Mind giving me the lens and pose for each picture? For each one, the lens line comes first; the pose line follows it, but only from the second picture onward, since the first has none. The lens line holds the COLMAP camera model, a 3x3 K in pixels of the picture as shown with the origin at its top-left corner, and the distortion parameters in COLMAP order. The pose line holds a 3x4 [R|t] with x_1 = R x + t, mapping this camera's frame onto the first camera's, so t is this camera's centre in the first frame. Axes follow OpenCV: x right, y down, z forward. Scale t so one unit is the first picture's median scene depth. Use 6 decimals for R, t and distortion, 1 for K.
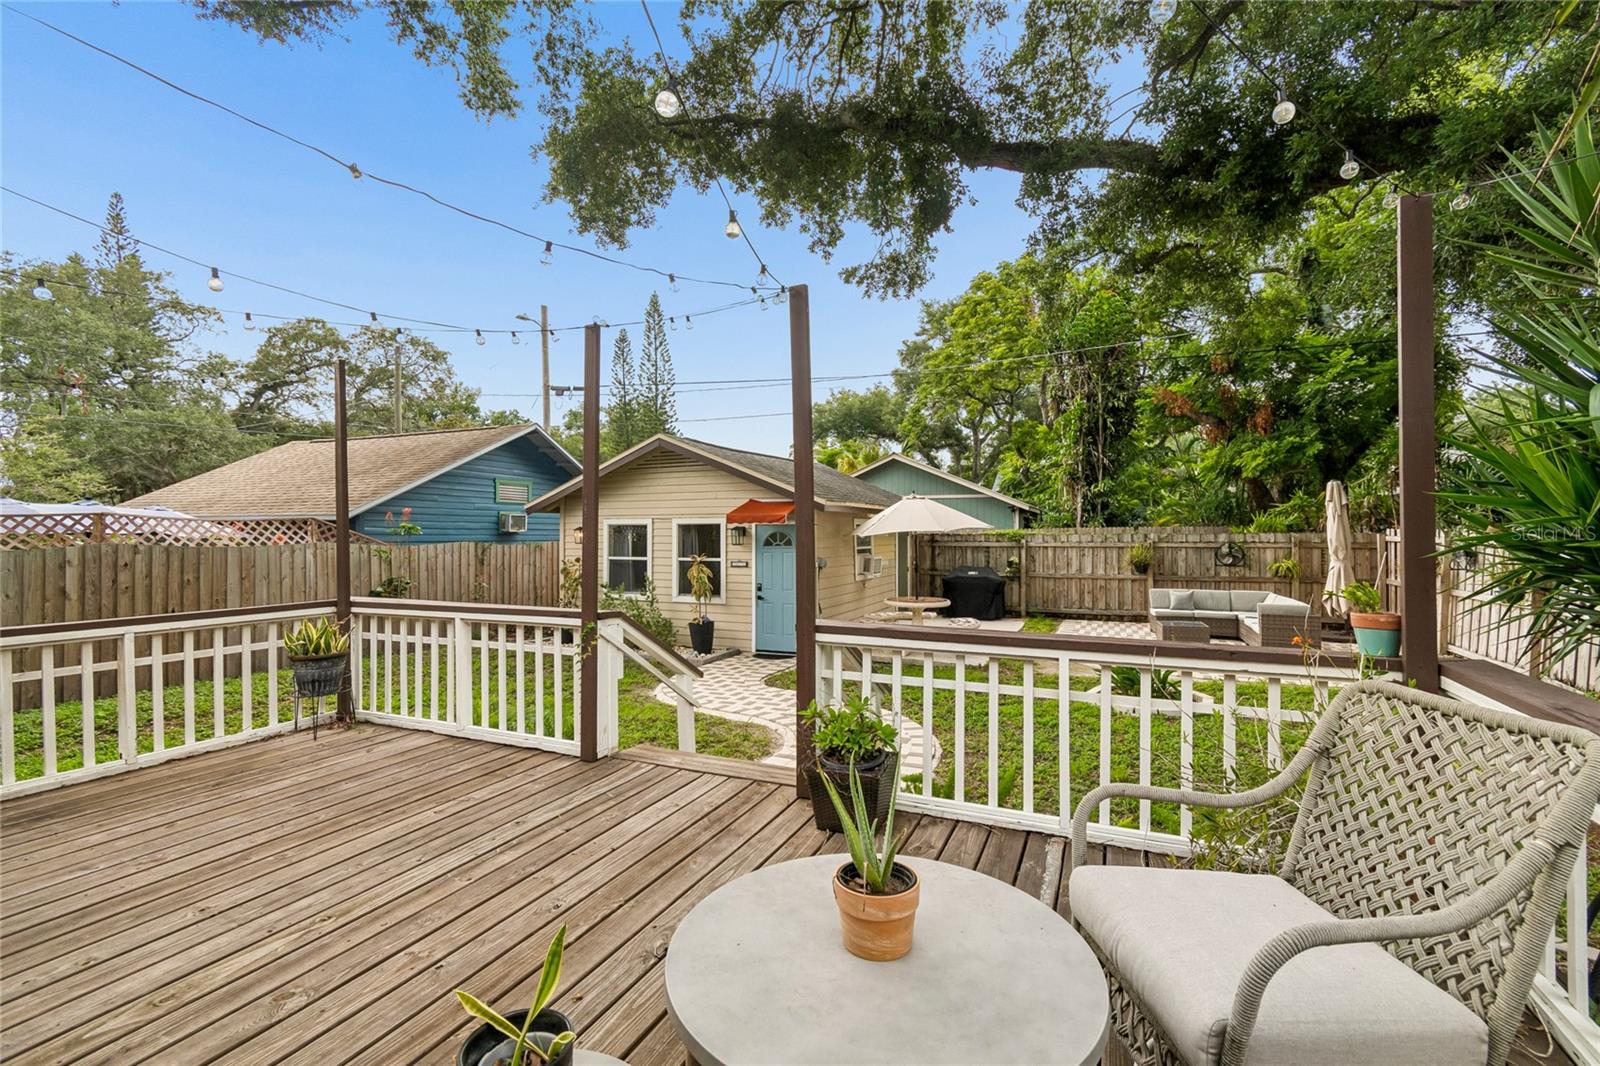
lens RADIAL K [[700.2, 0, 799.4], [0, 700.2, 537.9], [0, 0, 1]] dist [-0.000753, 0.000455]
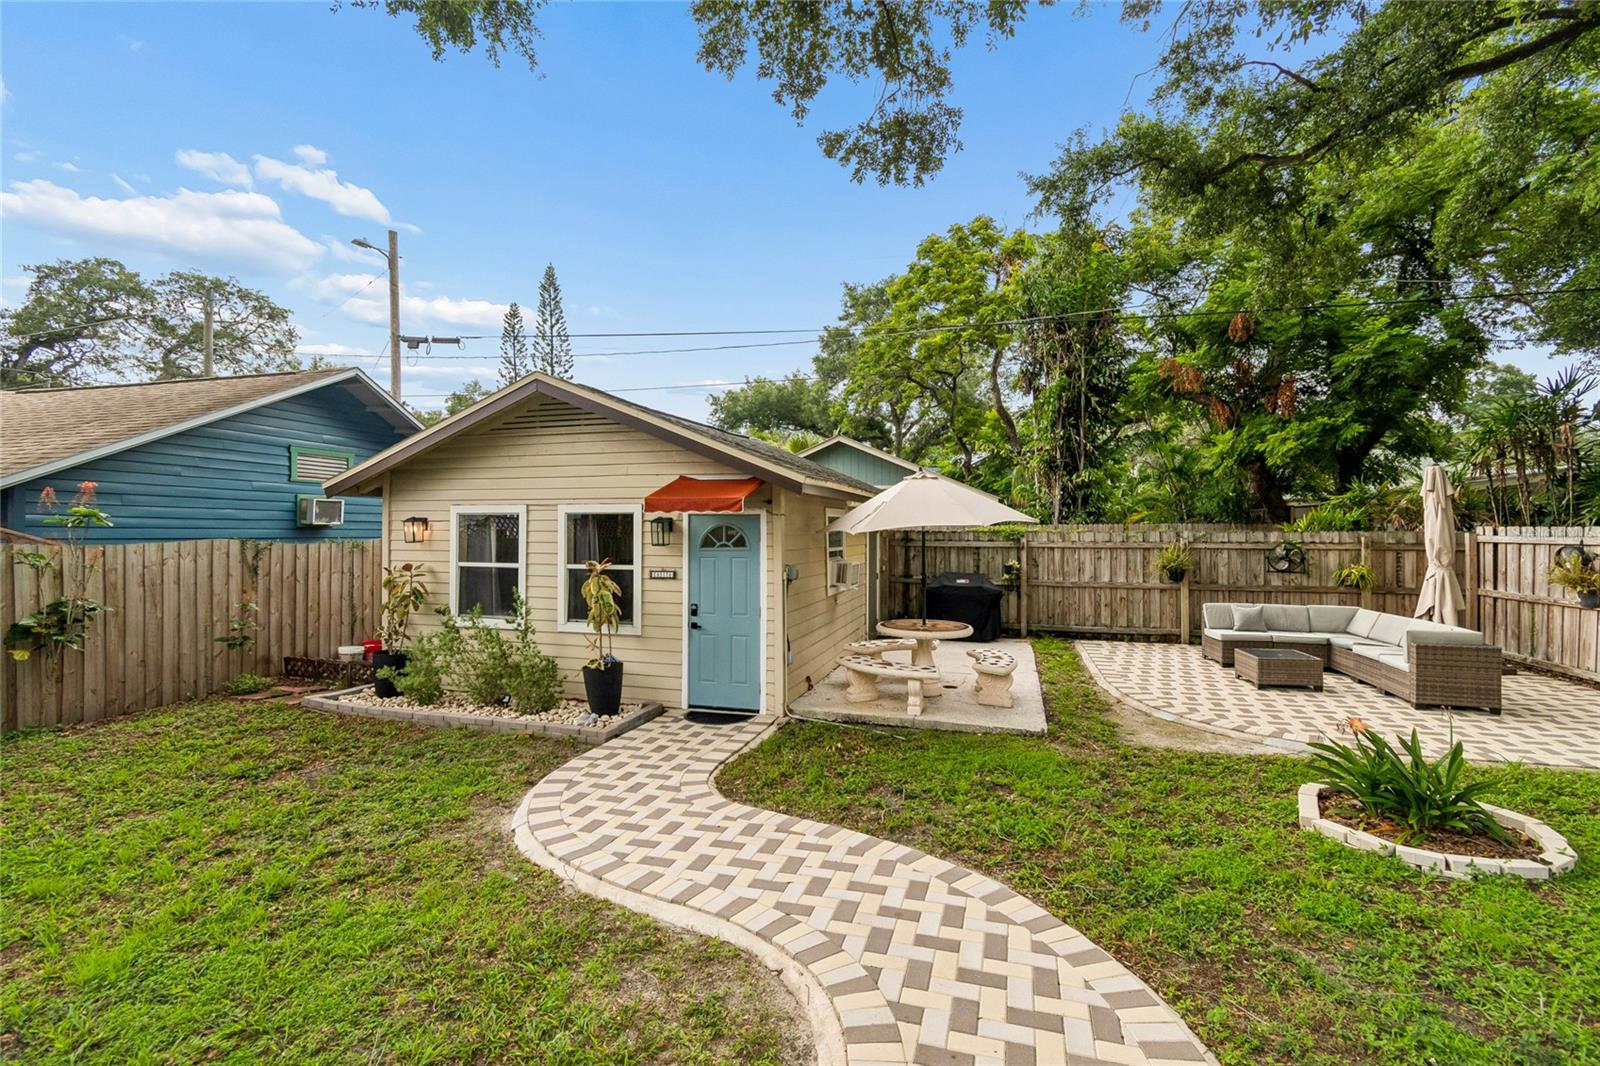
lens RADIAL K [[700.2, 0, 802.7], [0, 700.2, 533.3], [0, 0, 1]] dist [-0.000753, 0.000455]
pose [[0.990176, 0.004275, 0.139763, -0.038350], [-0.003867, 0.999987, -0.003186, 0.000207], [-0.139775, 0.002615, 0.990180, 0.265170]]
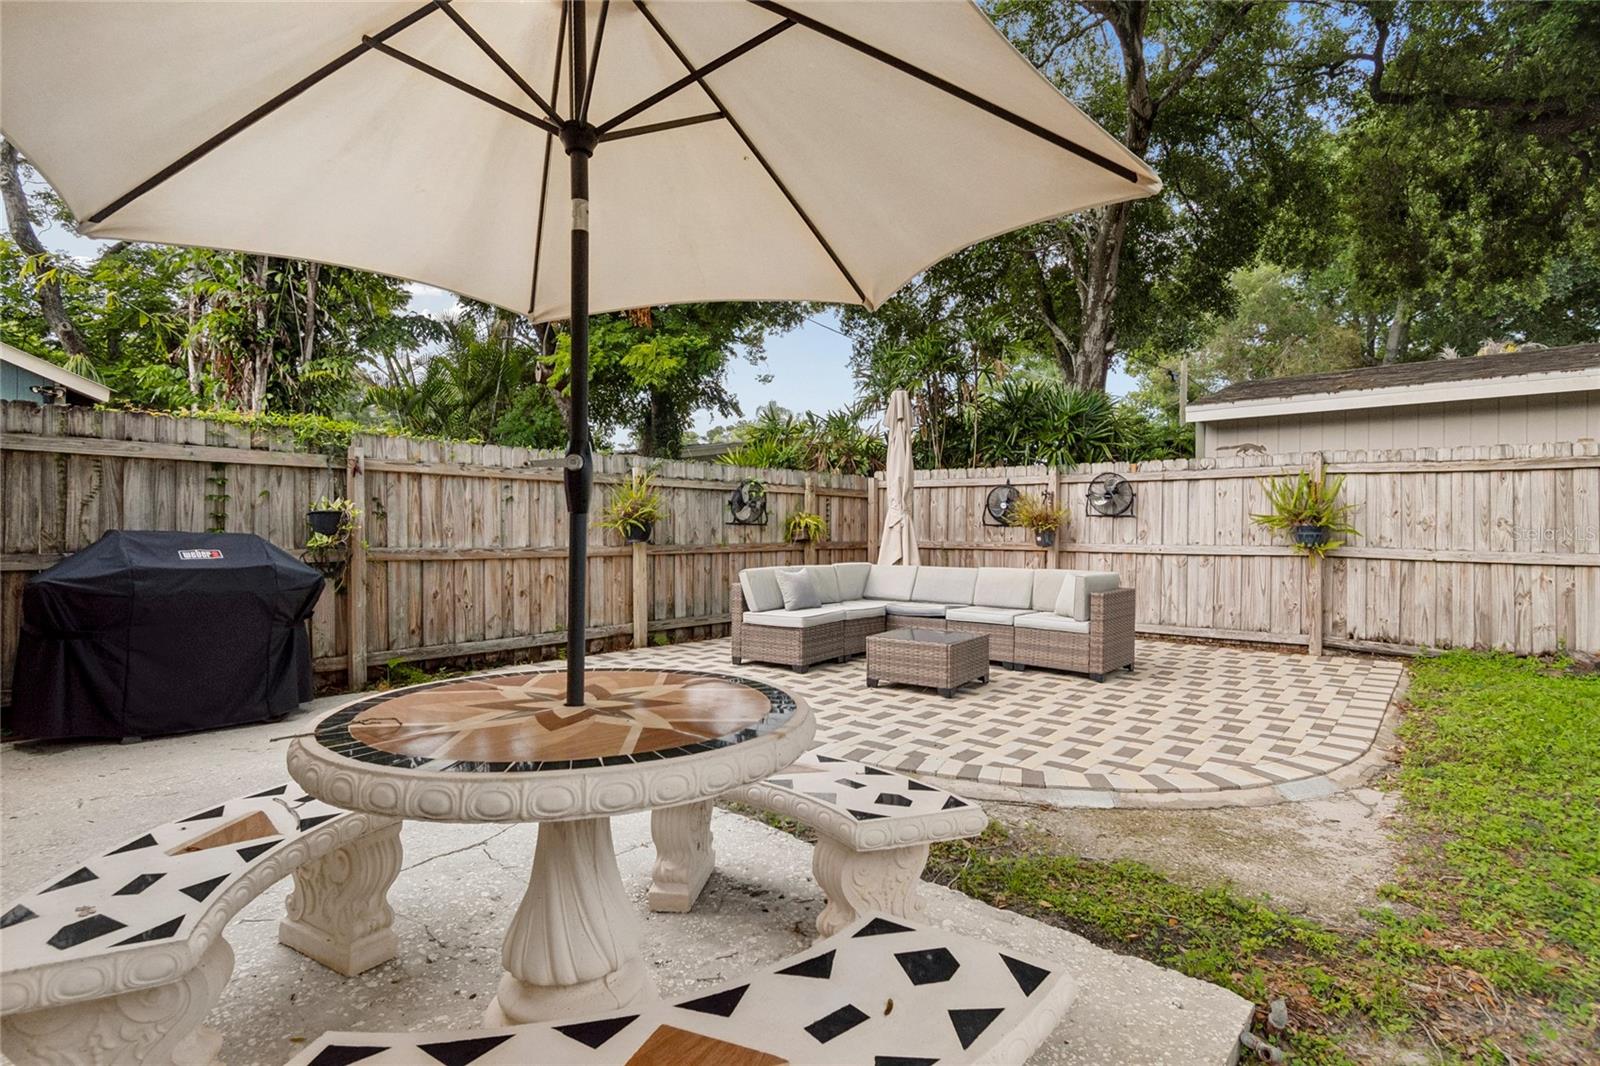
lens RADIAL K [[777.9, 0, 804.0], [0, 777.9, 530.0], [0, 0, 1]] dist [-0.001761, -0.000390]
pose [[0.264357, 0.003262, 0.964419, 0.028035], [-0.002706, 0.999993, -0.002641, 0.042866], [-0.964421, -0.001911, 0.264364, 0.734061]]
